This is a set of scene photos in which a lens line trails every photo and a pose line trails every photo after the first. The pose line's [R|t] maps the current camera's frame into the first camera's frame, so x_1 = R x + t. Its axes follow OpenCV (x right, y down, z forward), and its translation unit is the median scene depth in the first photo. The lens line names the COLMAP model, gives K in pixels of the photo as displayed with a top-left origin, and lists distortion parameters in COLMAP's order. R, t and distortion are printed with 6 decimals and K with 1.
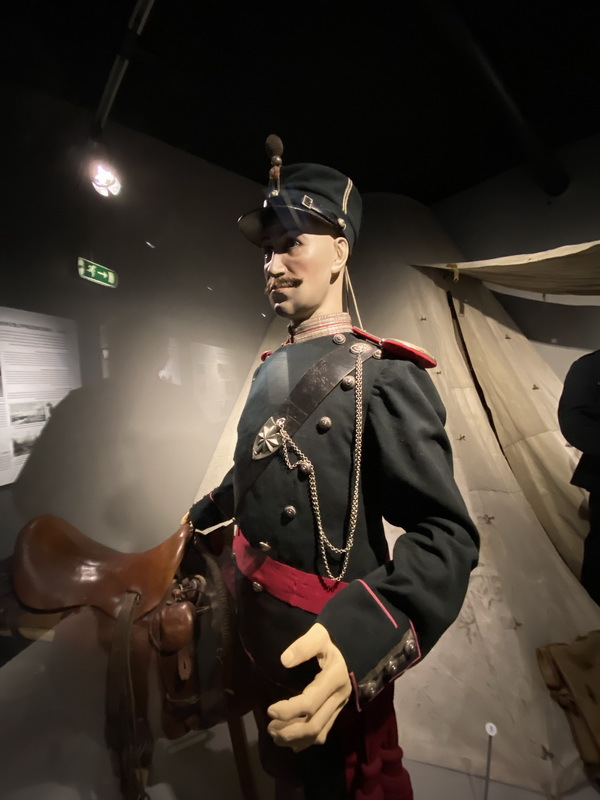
lens RADIAL K [[319.9, 0, 300.0], [0, 319.9, 400.0], [0, 0, 1]] dist [0.007194, -0.000289]
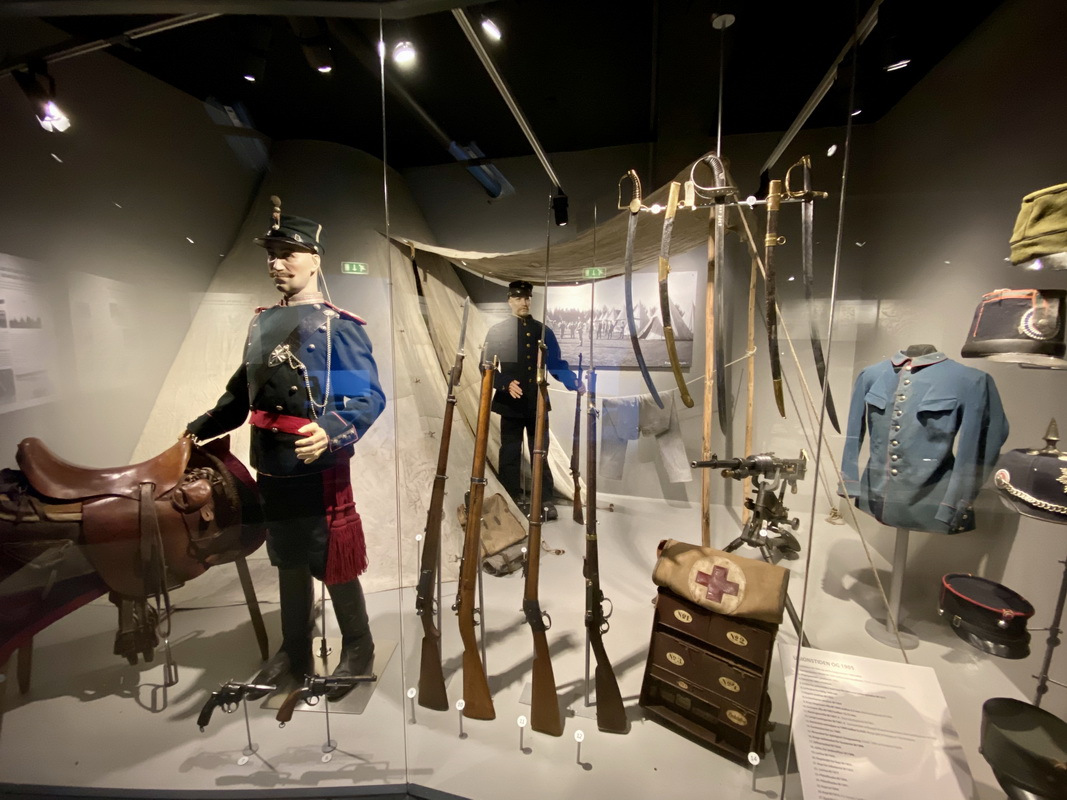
lens RADIAL K [[426.7, 0, 533.5], [0, 426.7, 400.0], [0, 0, 1]] dist [0.007194, -0.000289]
pose [[0.817680, -0.038216, 0.574404, -0.331744], [-0.003420, 0.997454, 0.071231, 0.195103], [-0.575663, -0.060209, 0.815467, -2.016881]]
